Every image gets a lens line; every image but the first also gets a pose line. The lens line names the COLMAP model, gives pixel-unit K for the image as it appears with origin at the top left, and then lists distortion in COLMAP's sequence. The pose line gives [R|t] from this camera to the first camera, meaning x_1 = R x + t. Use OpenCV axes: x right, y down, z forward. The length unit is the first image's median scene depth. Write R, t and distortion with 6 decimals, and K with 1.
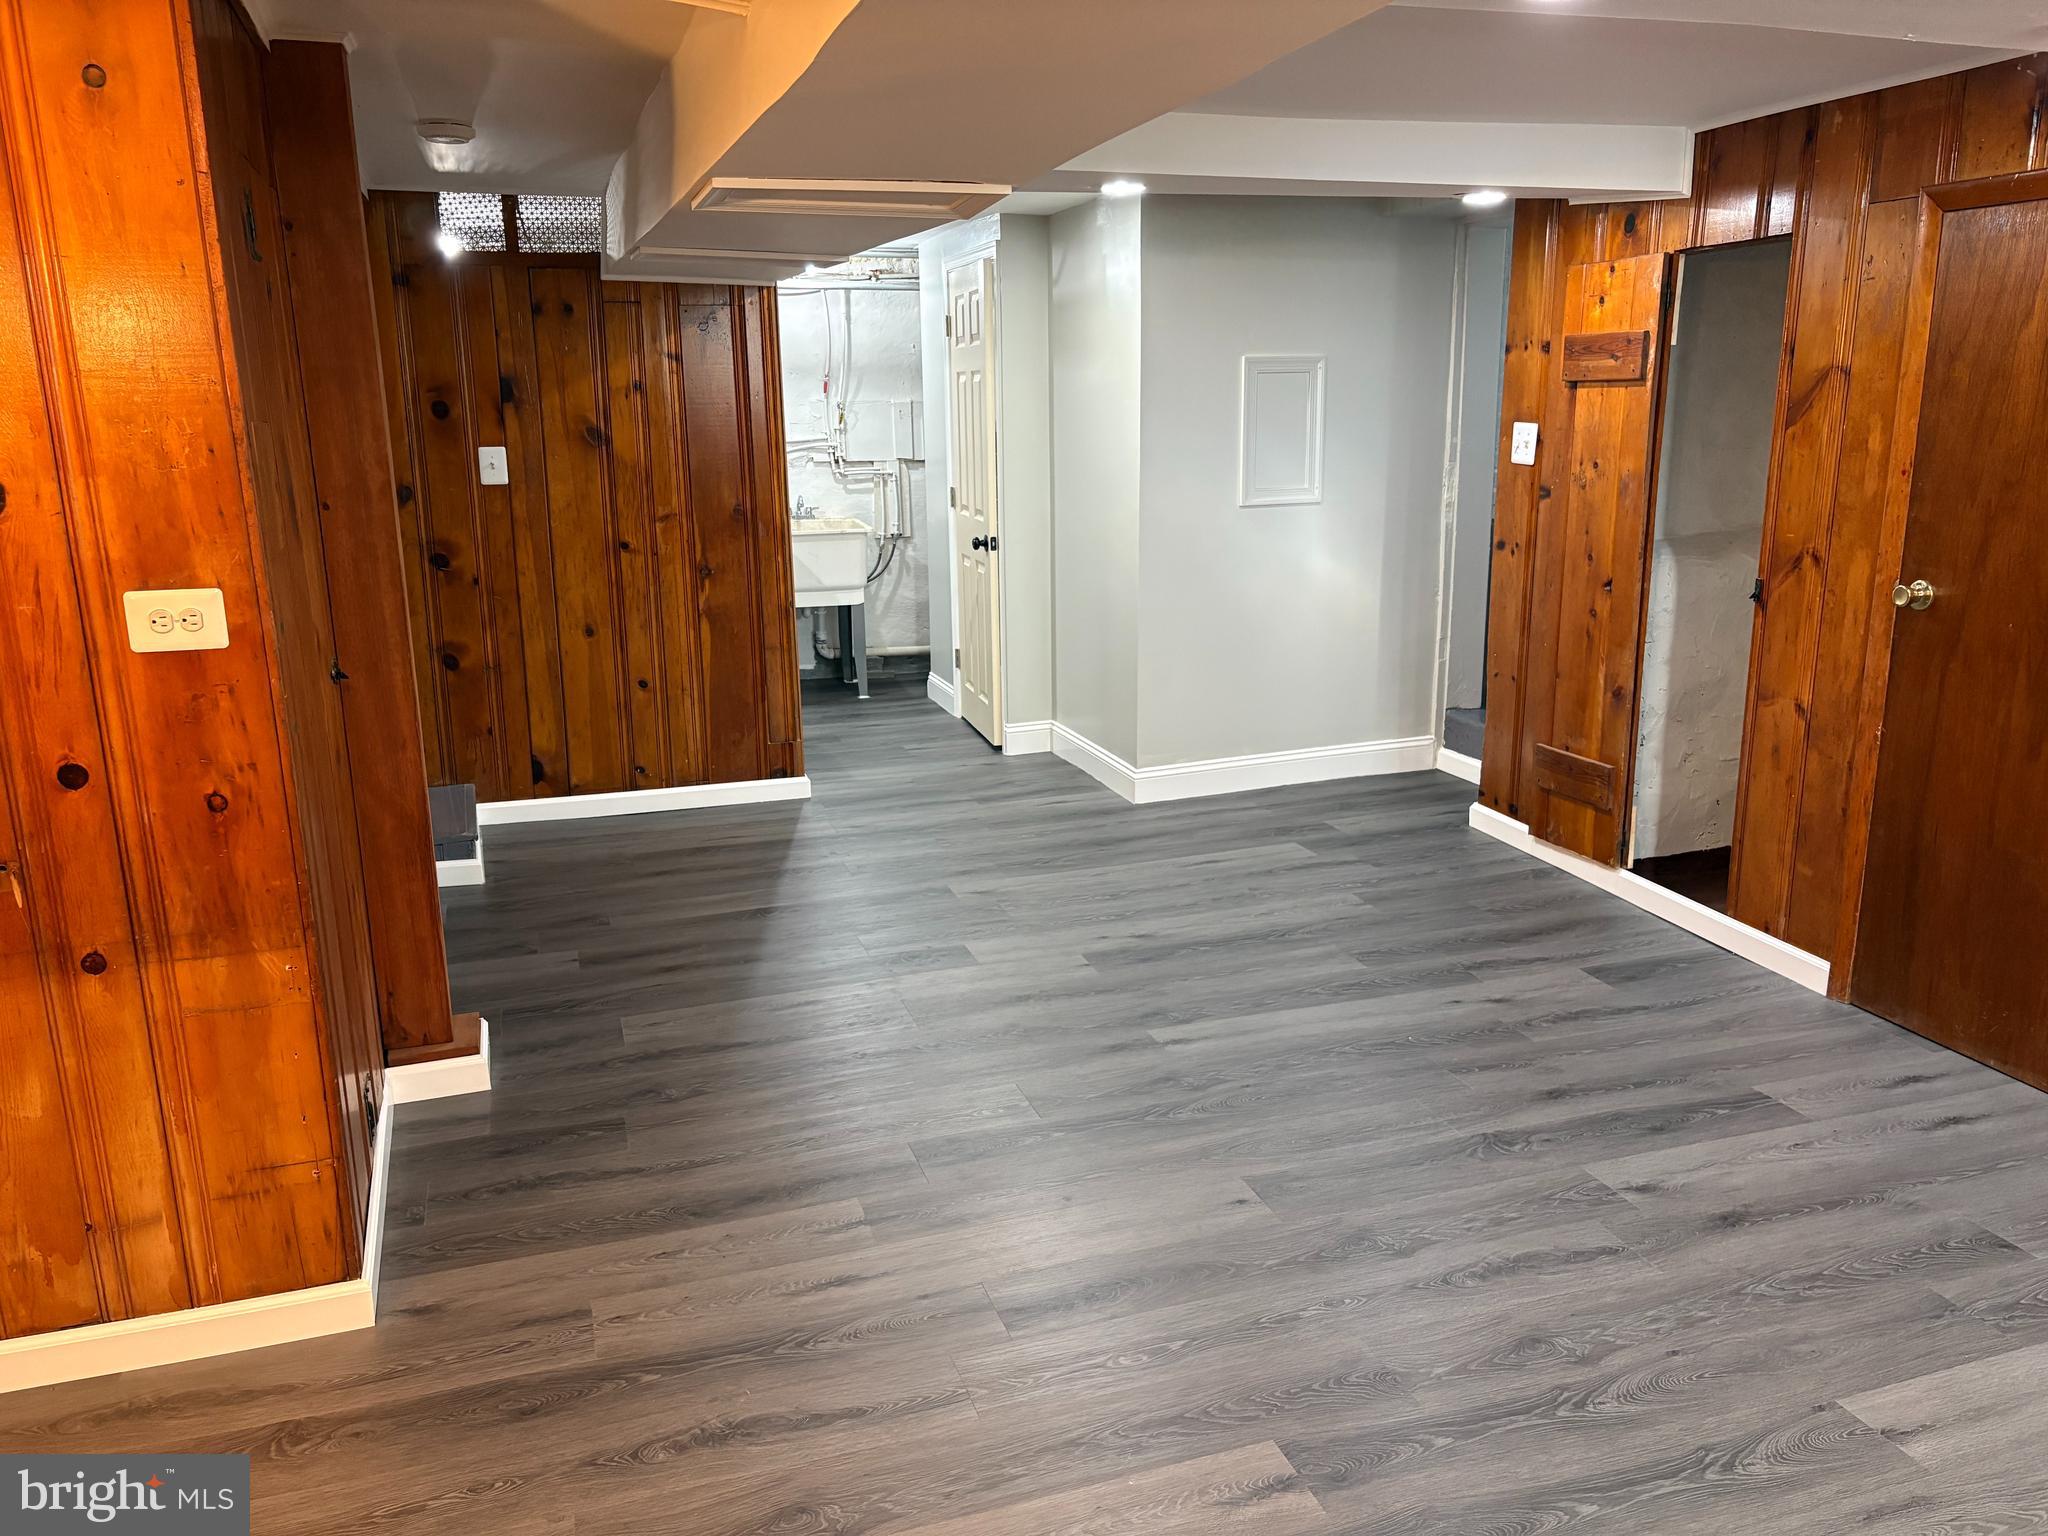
lens RADIAL K [[1548.2, 0, 1046.3], [0, 1548.2, 766.7], [0, 0, 1]] dist [0.040856, -0.040594]
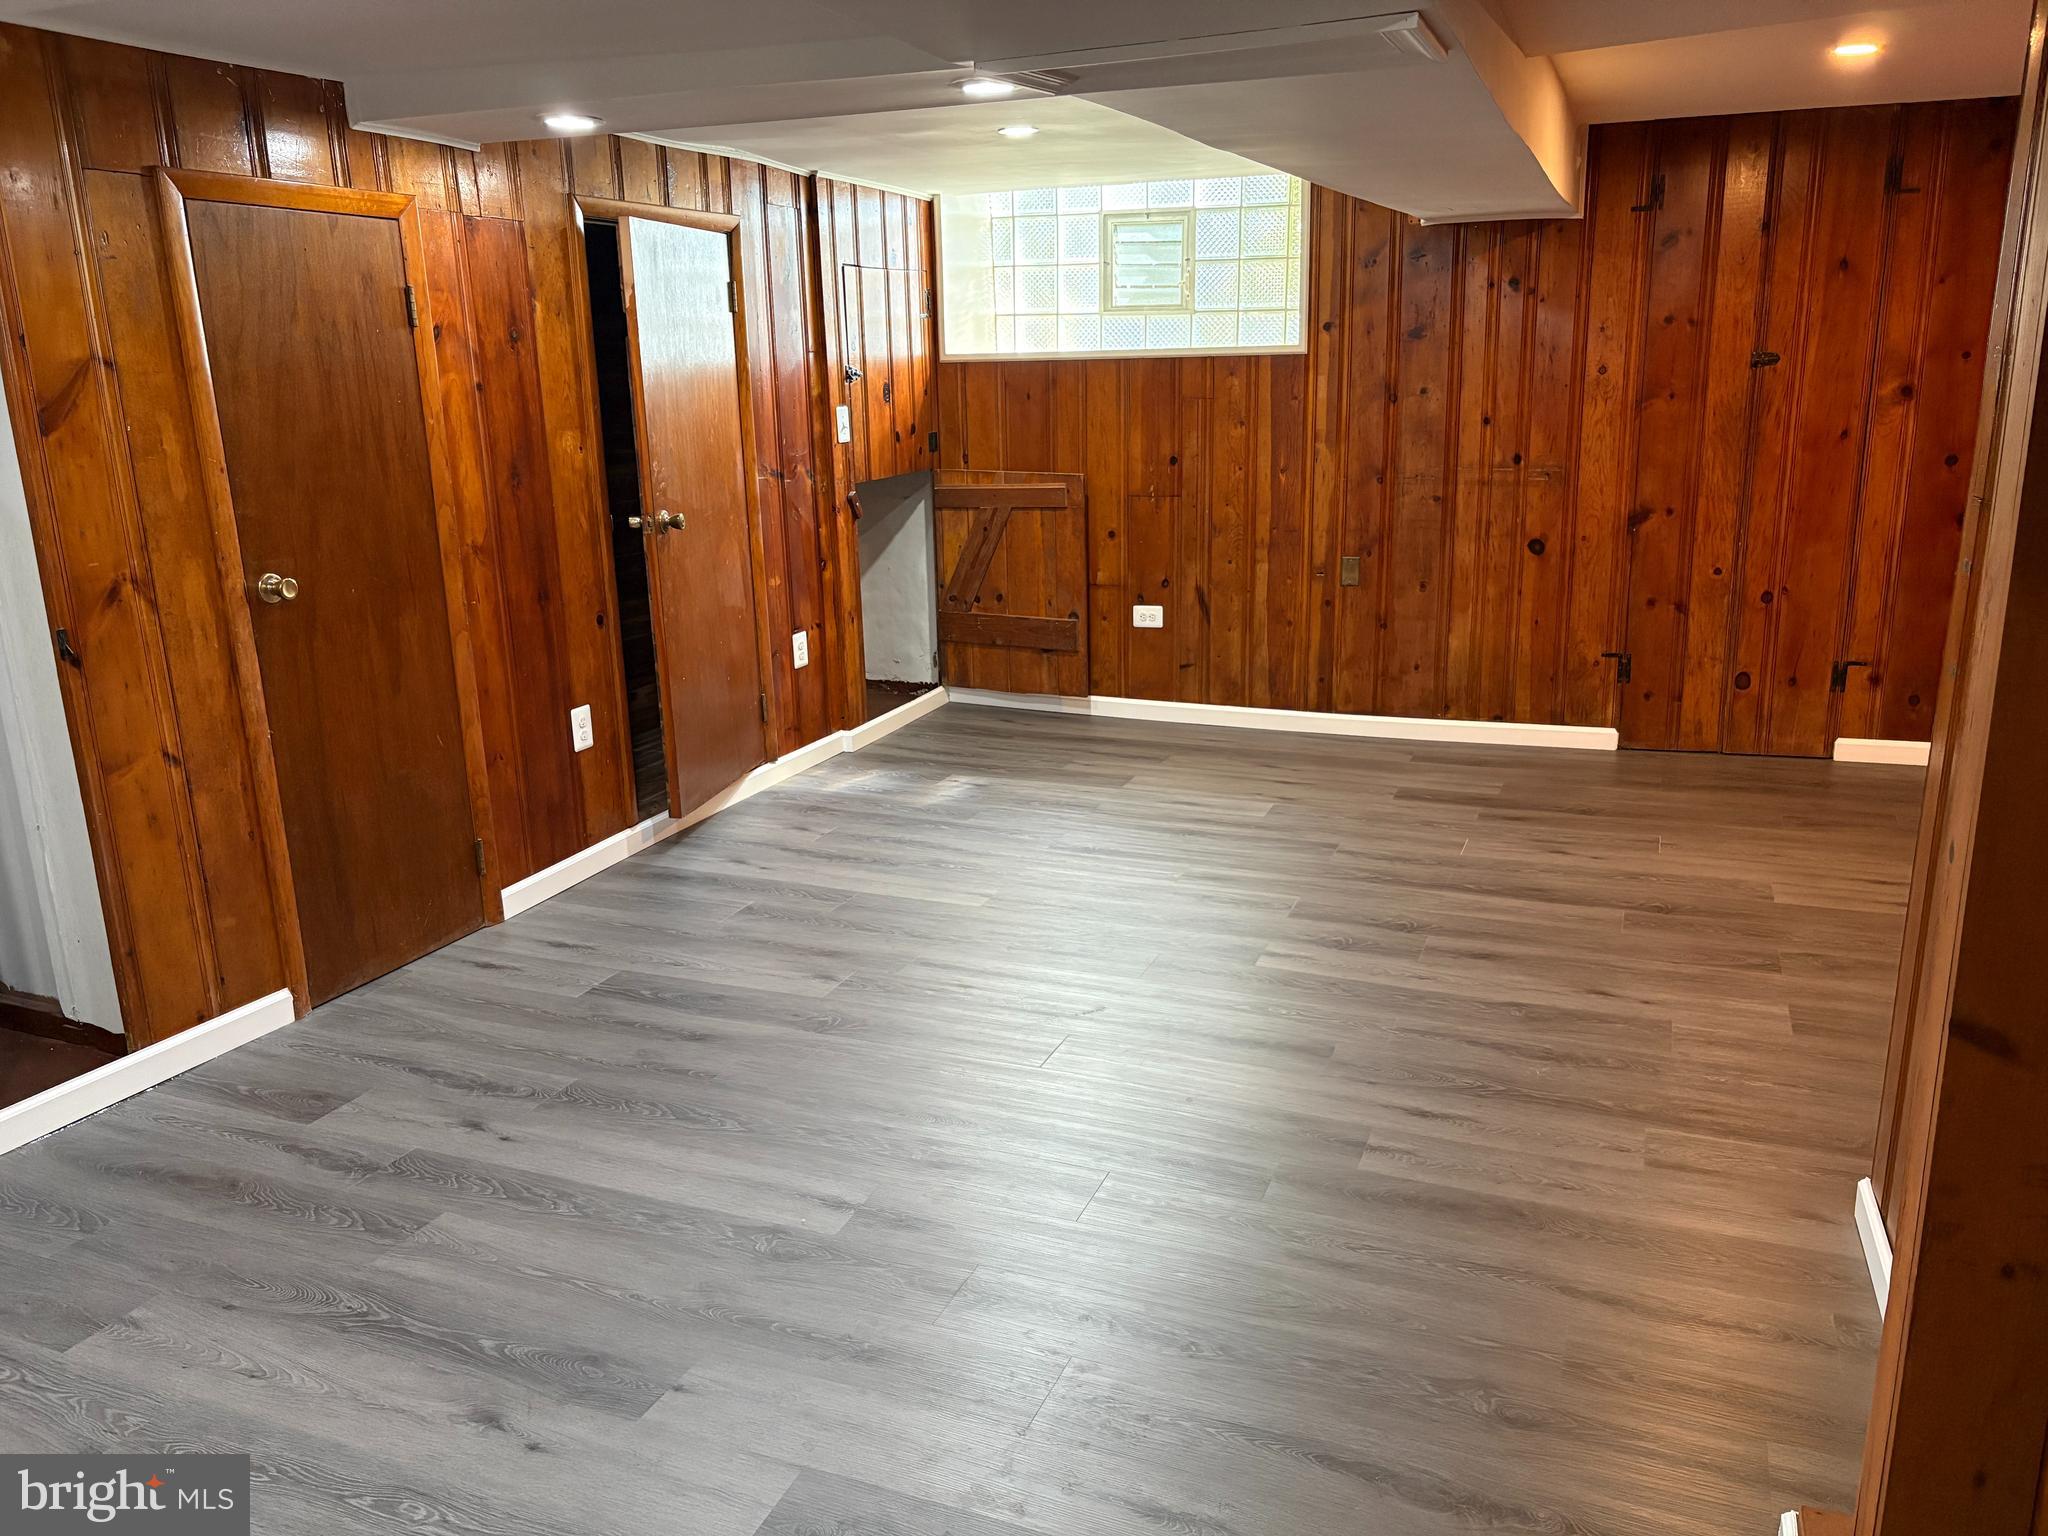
lens RADIAL K [[1548.2, 0, 1031.7], [0, 1548.2, 770.3], [0, 0, 1]] dist [0.040856, -0.040594]
pose [[-0.761276, -0.137813, 0.633614, -0.421074], [0.178719, 0.894712, 0.409330, -0.296310], [-0.623313, 0.424851, -0.656492, 1.266262]]
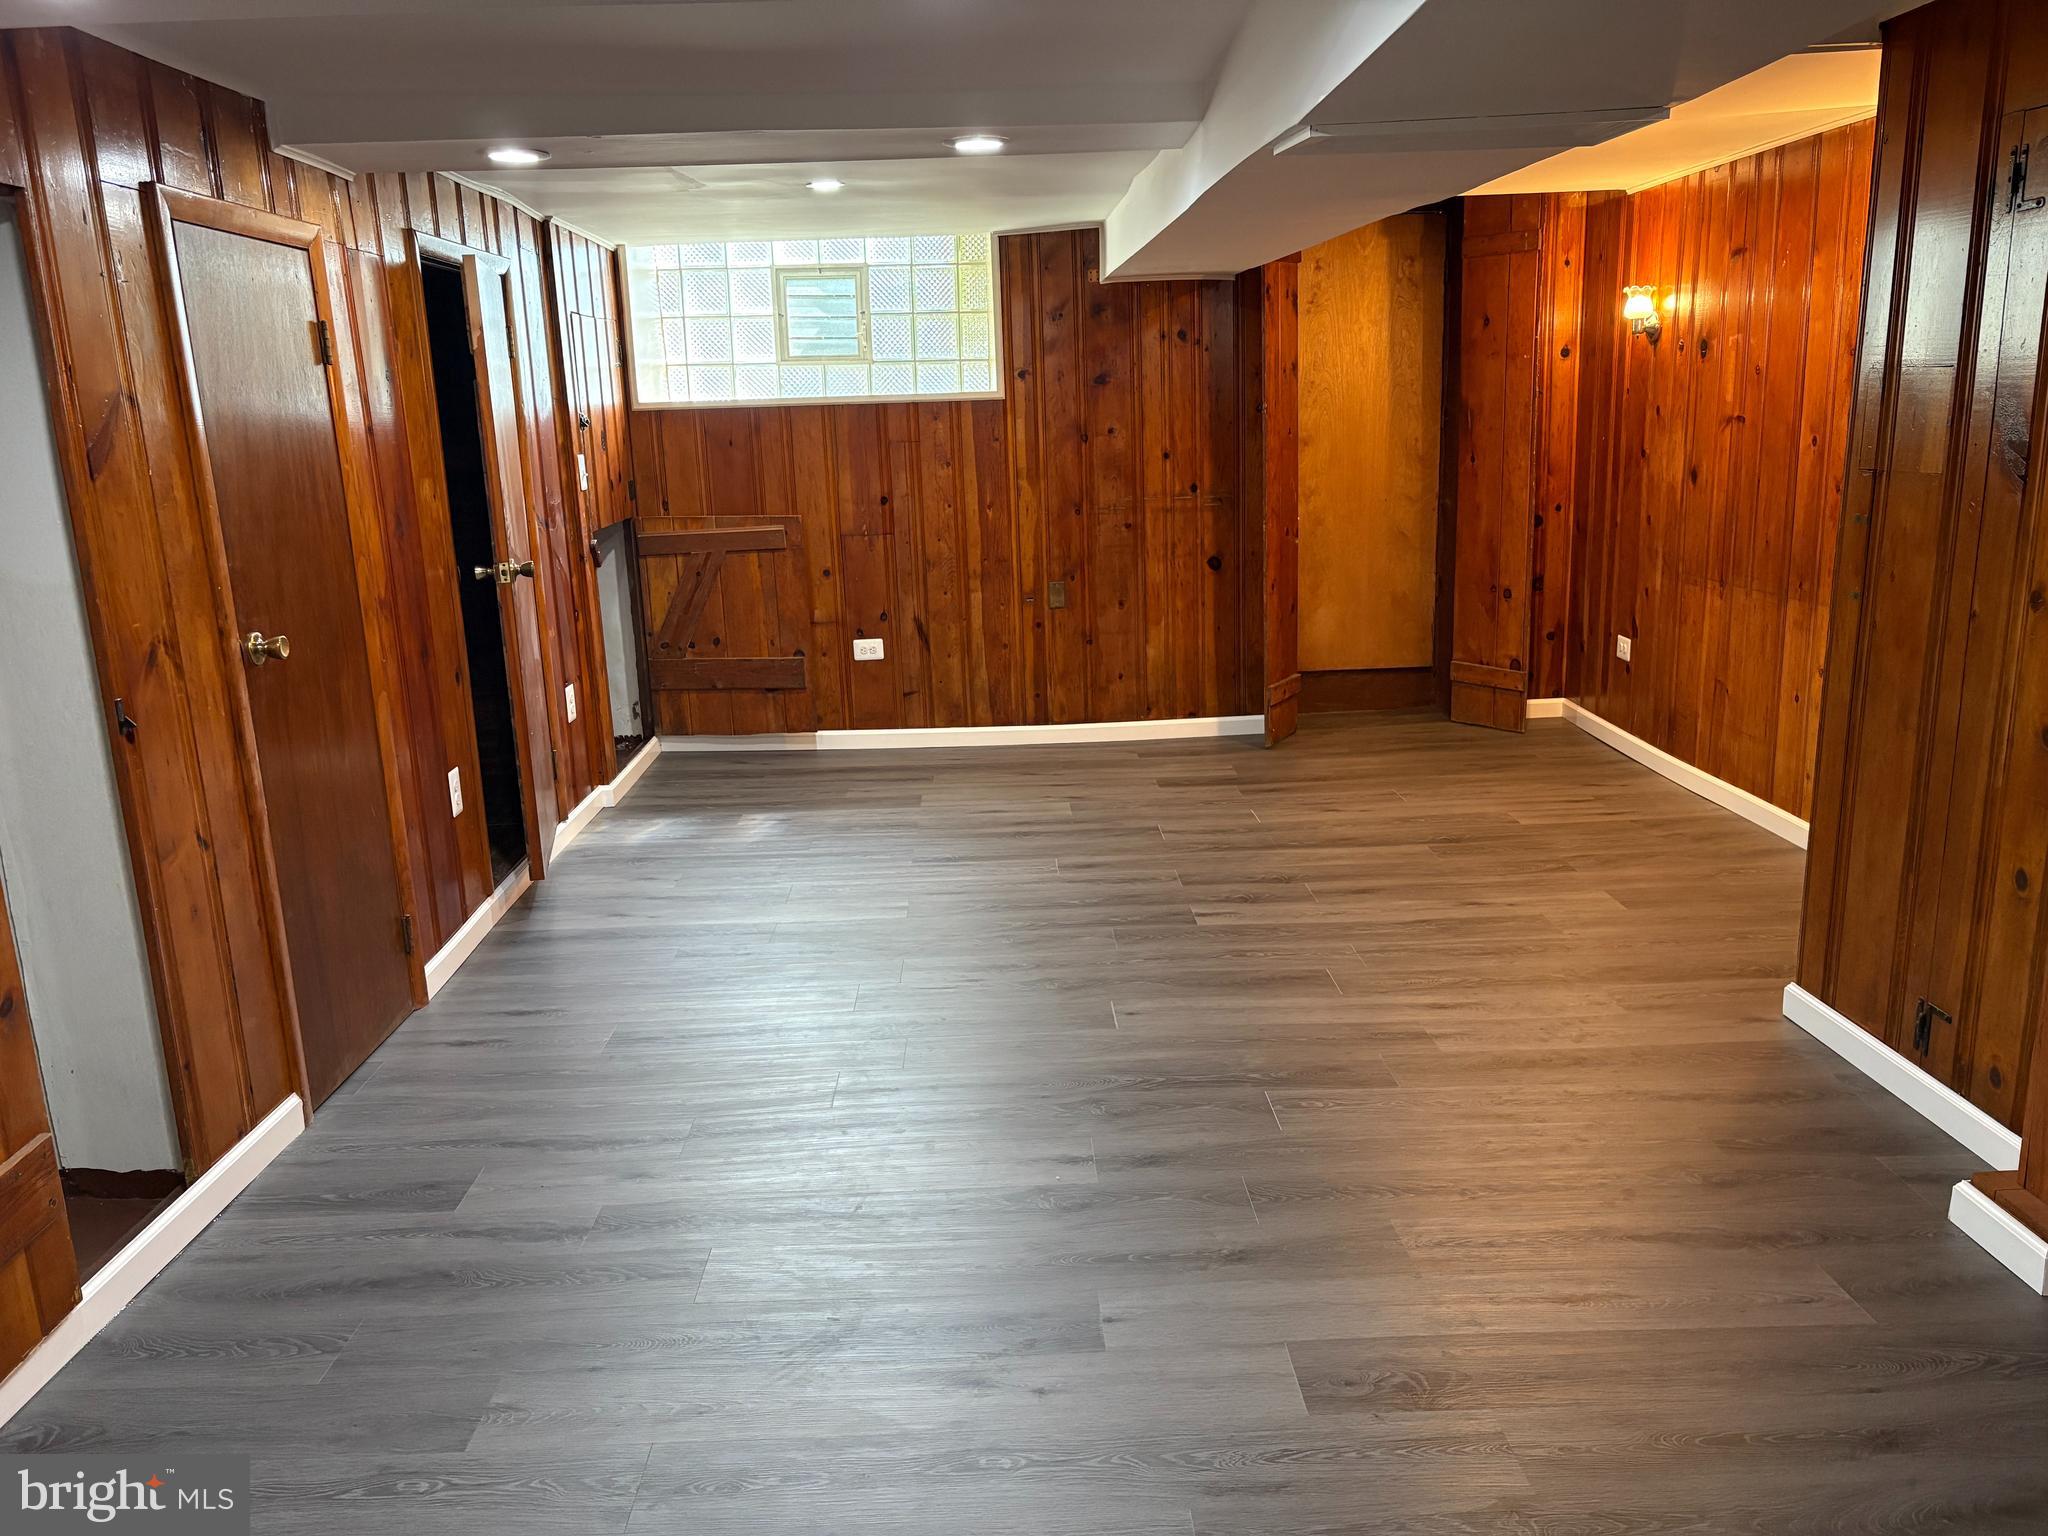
lens RADIAL K [[1548.2, 0, 1015.5], [0, 1548.2, 771.4], [0, 0, 1]] dist [0.040856, -0.040594]
pose [[-0.954734, -0.023746, 0.296512, -0.120616], [0.111977, 0.894793, 0.432211, -0.350647], [-0.275580, 0.445849, -0.851630, 1.518294]]
